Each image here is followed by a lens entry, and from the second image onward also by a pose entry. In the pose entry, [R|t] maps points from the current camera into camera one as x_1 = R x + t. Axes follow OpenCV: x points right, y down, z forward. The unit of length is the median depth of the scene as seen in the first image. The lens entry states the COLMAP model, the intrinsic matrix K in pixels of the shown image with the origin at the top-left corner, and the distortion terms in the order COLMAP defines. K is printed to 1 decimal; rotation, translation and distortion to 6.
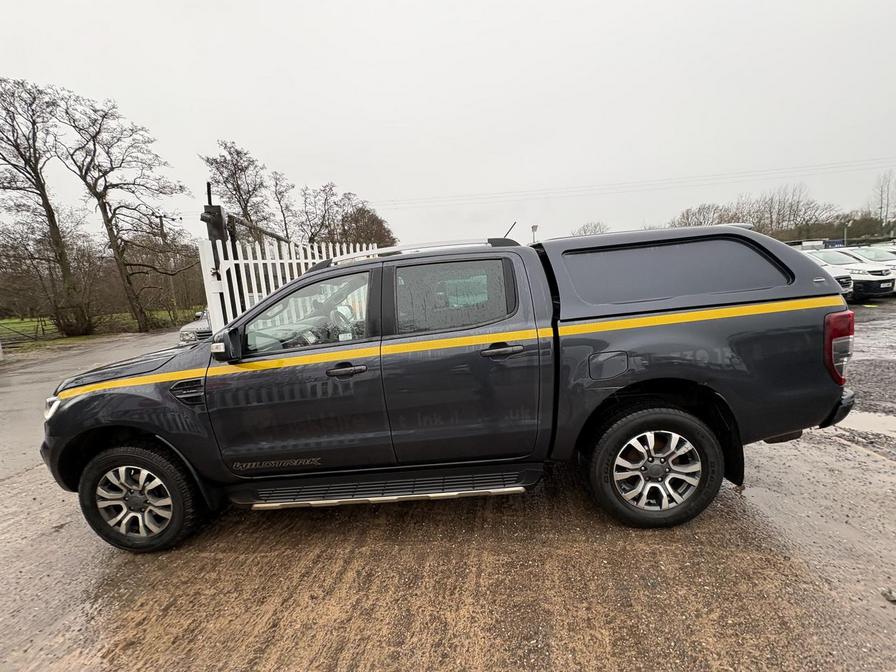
lens RADIAL K [[354.8, 0, 447.9], [0, 354.8, 333.4], [0, 0, 1]] dist [-0.000047, -0.000163]
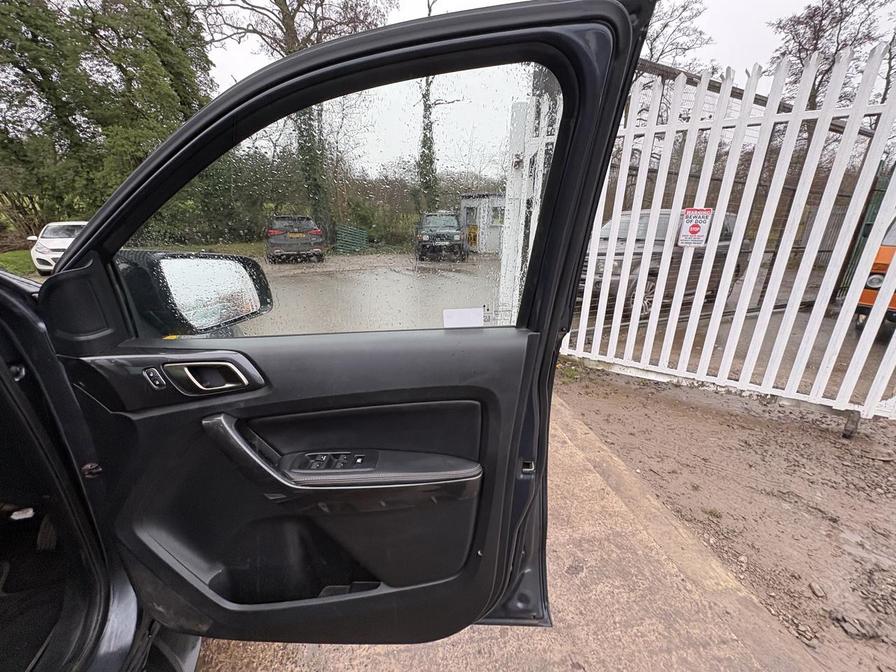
lens RADIAL K [[354.8, 0, 446.9], [0, 354.8, 336.7], [0, 0, 1]] dist [-0.000047, -0.000163]
pose [[0.316842, 0.373160, -0.871988, -0.025846], [-0.169312, 0.926840, 0.335113, -0.023529], [0.933244, 0.041460, 0.356842, 0.200115]]
